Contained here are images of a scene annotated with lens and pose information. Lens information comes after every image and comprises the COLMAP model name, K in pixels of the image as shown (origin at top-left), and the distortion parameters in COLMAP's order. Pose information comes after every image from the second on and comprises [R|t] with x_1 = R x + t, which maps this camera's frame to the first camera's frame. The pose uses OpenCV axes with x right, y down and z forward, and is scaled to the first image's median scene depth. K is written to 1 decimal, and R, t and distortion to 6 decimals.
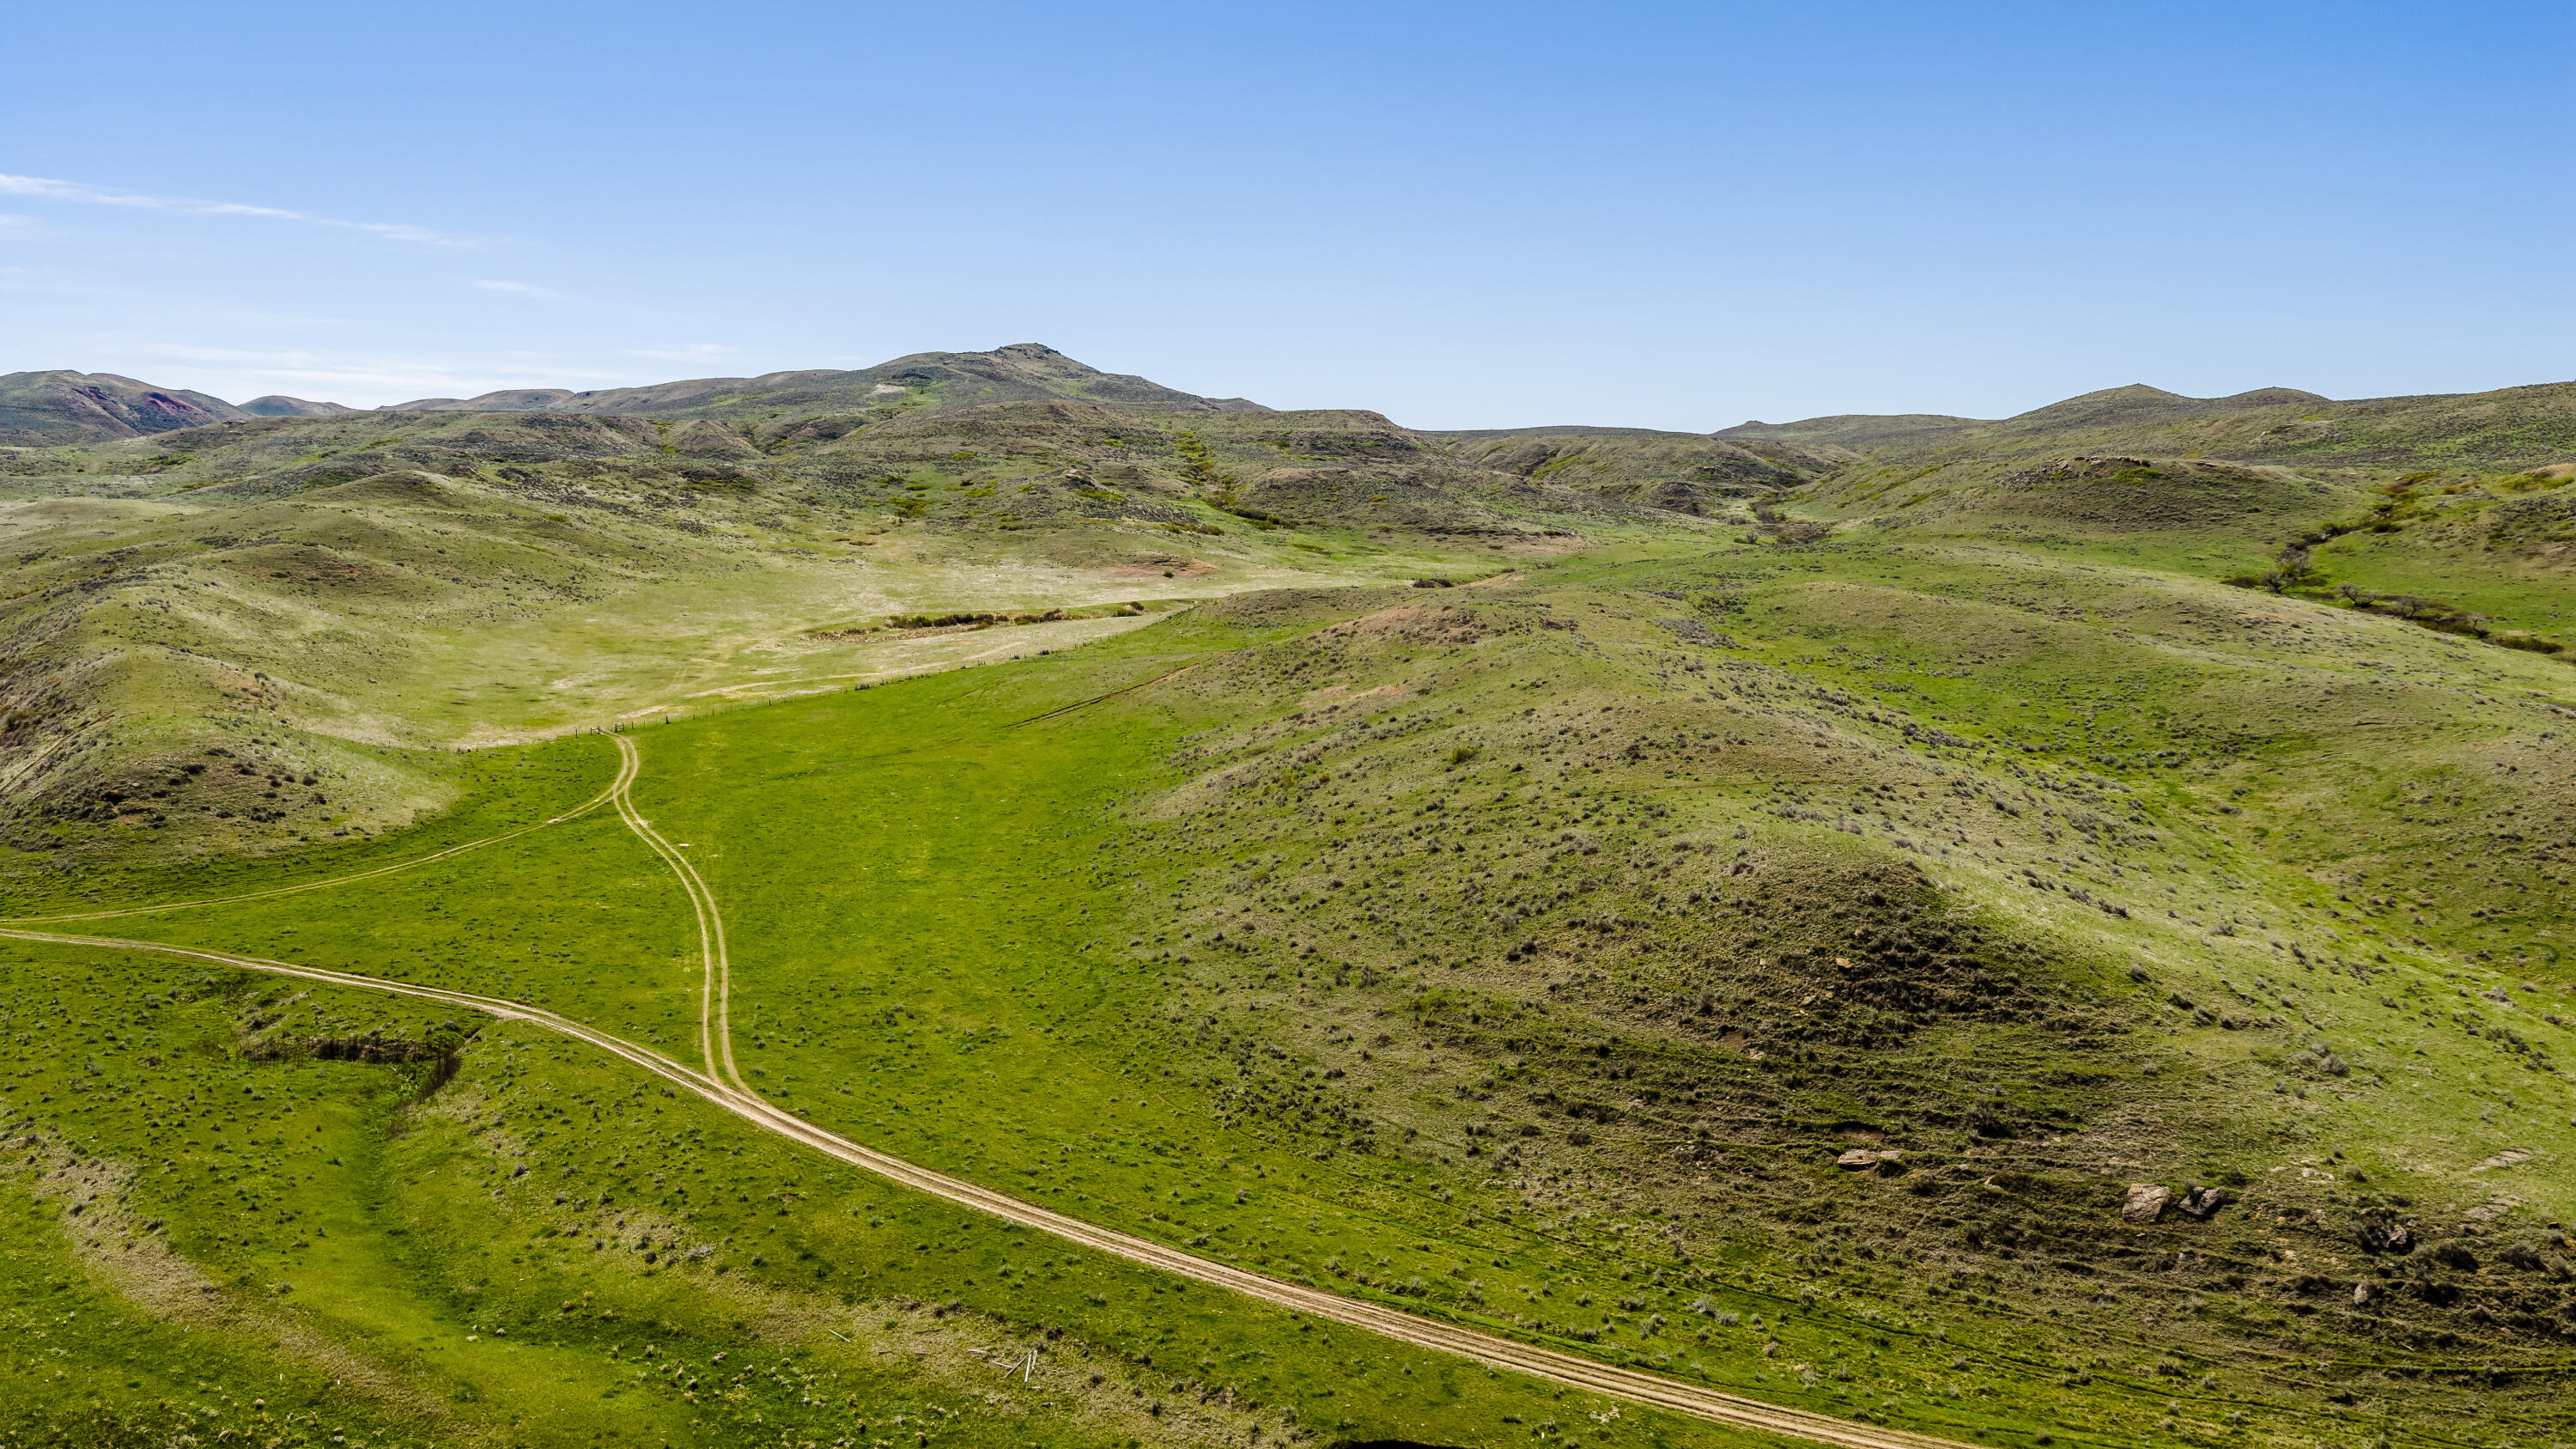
lens RADIAL K [[2135.2, 0, 1288.0], [0, 2135.2, 724.5], [0, 0, 1]] dist [0.035565, -0.060080]
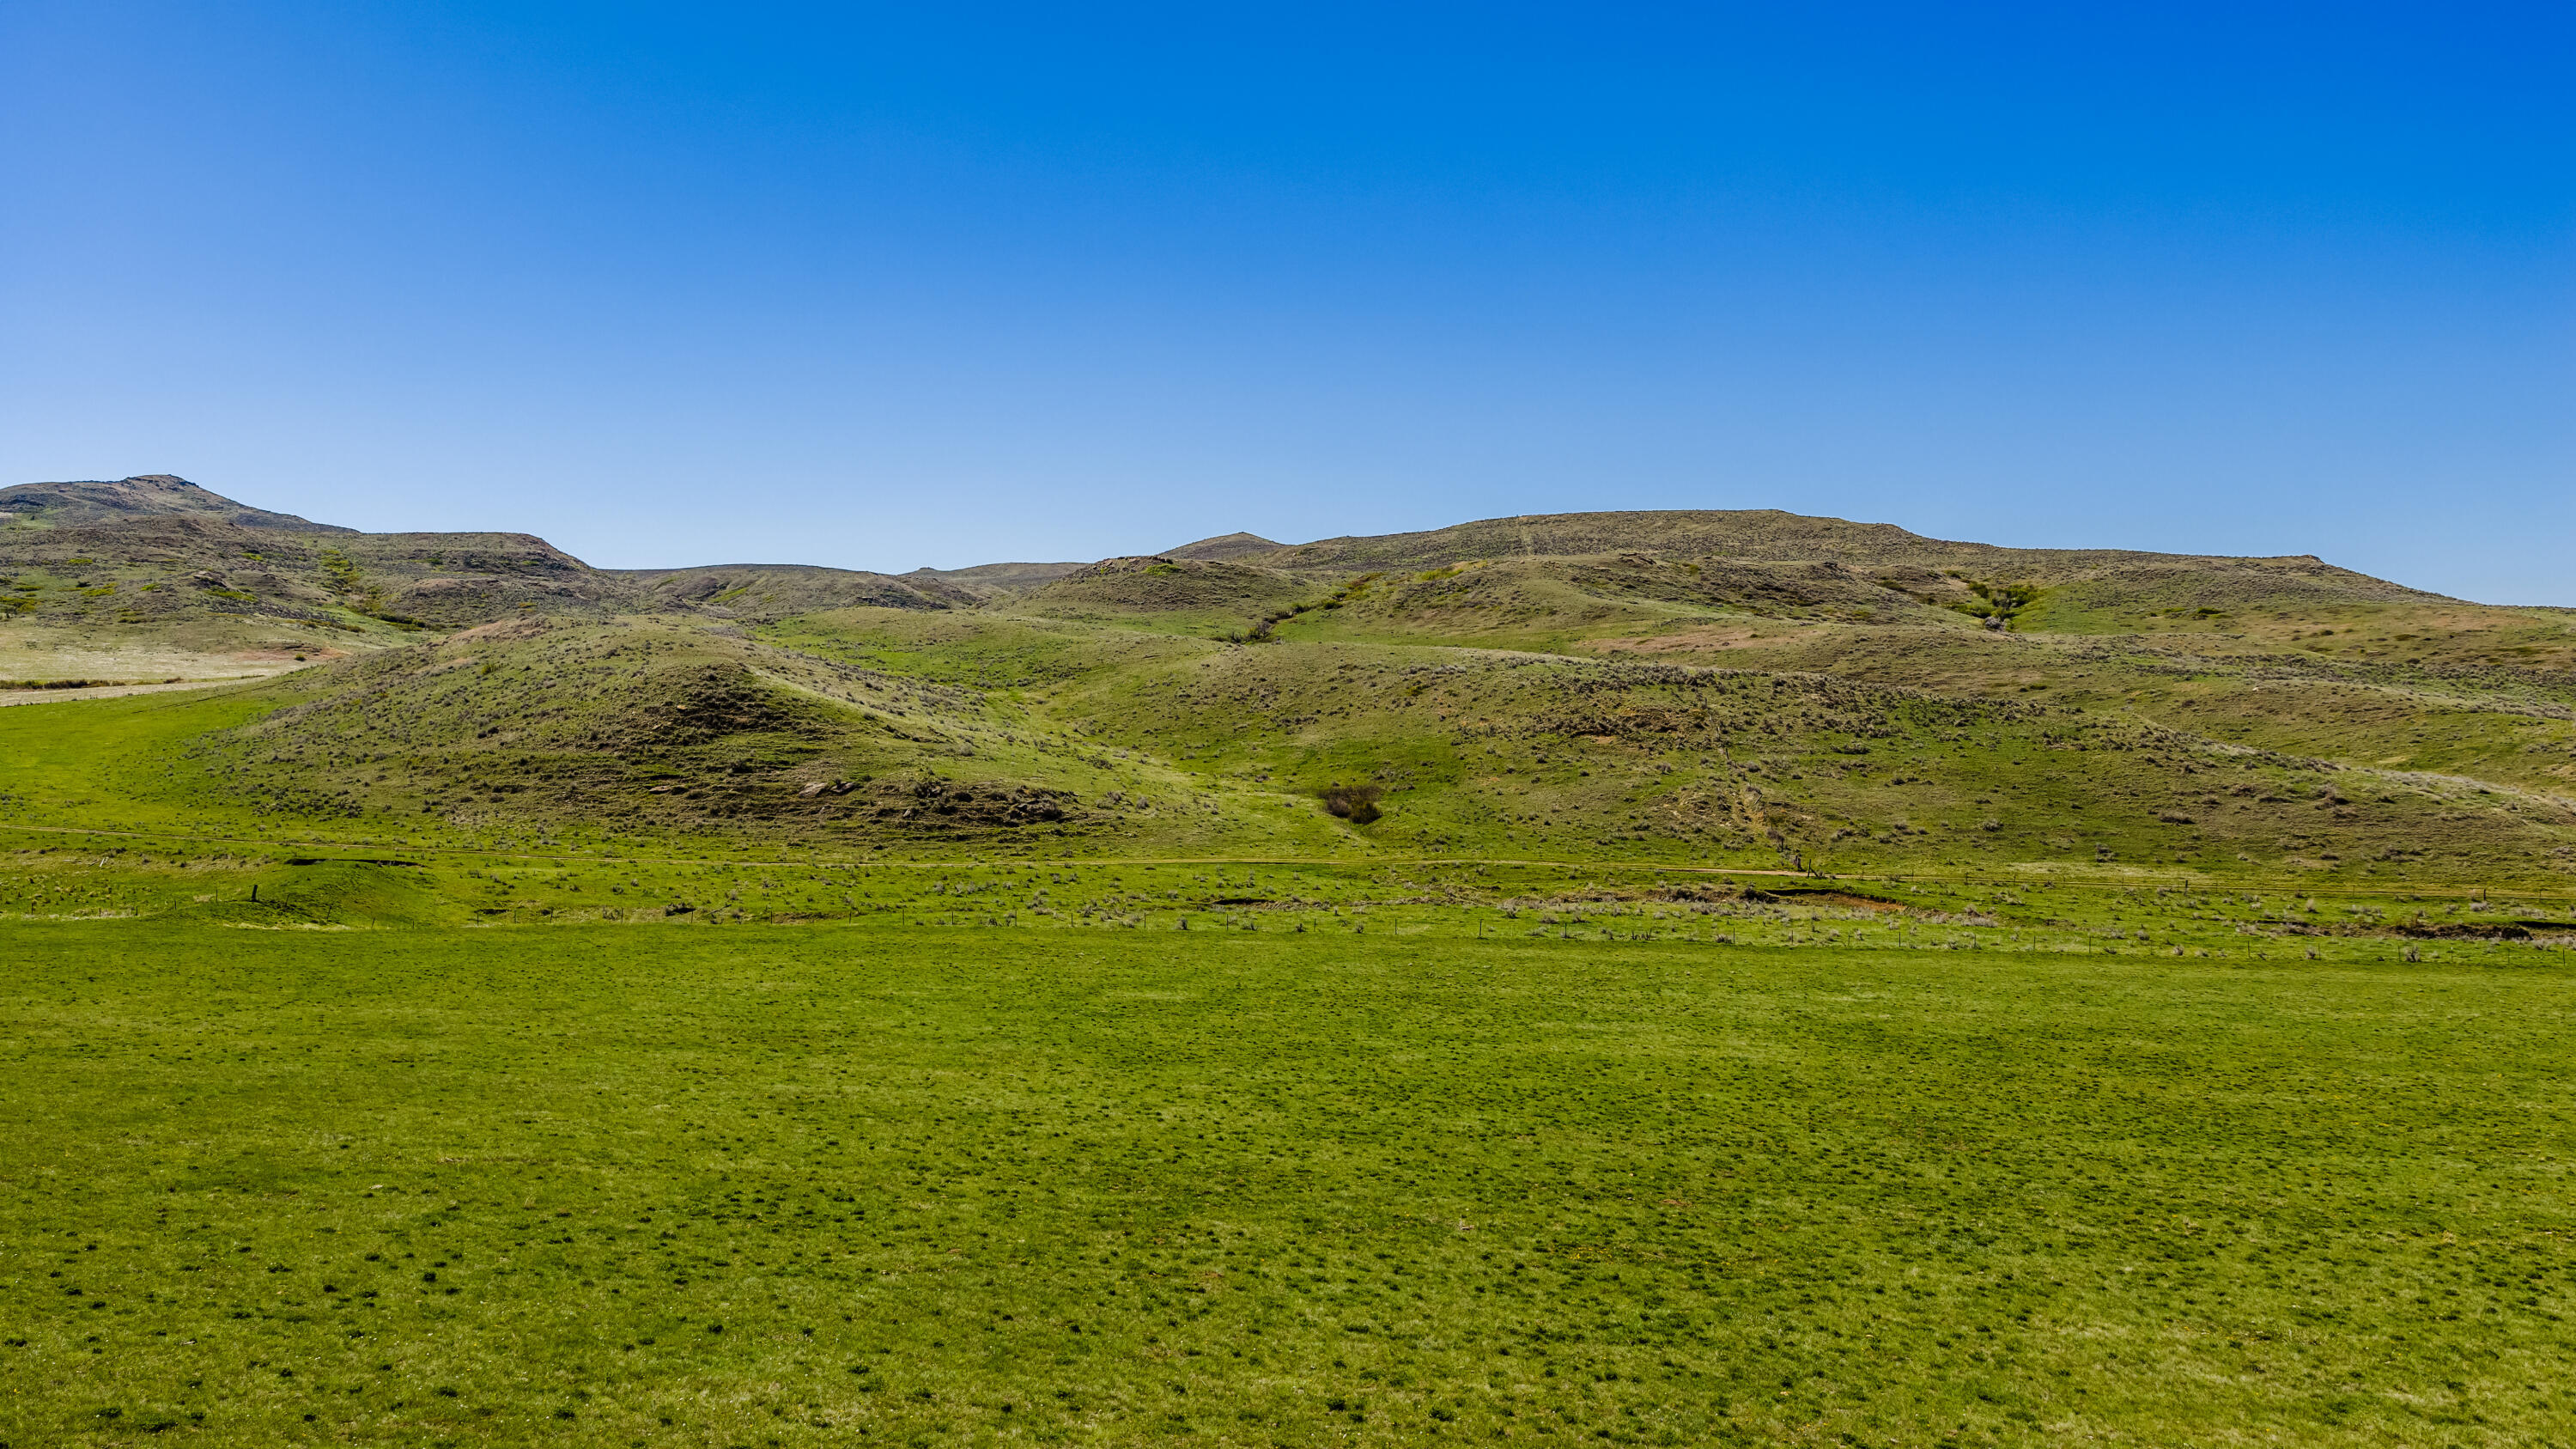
lens RADIAL K [[2124.2, 0, 1299.8], [0, 2124.2, 686.5], [0, 0, 1]] dist [0.040443, -0.061731]
pose [[0.933484, -0.009770, 0.358486, 0.024962], [0.044375, 0.995093, -0.088431, 0.055481], [-0.355863, 0.098457, 0.929337, -0.145588]]
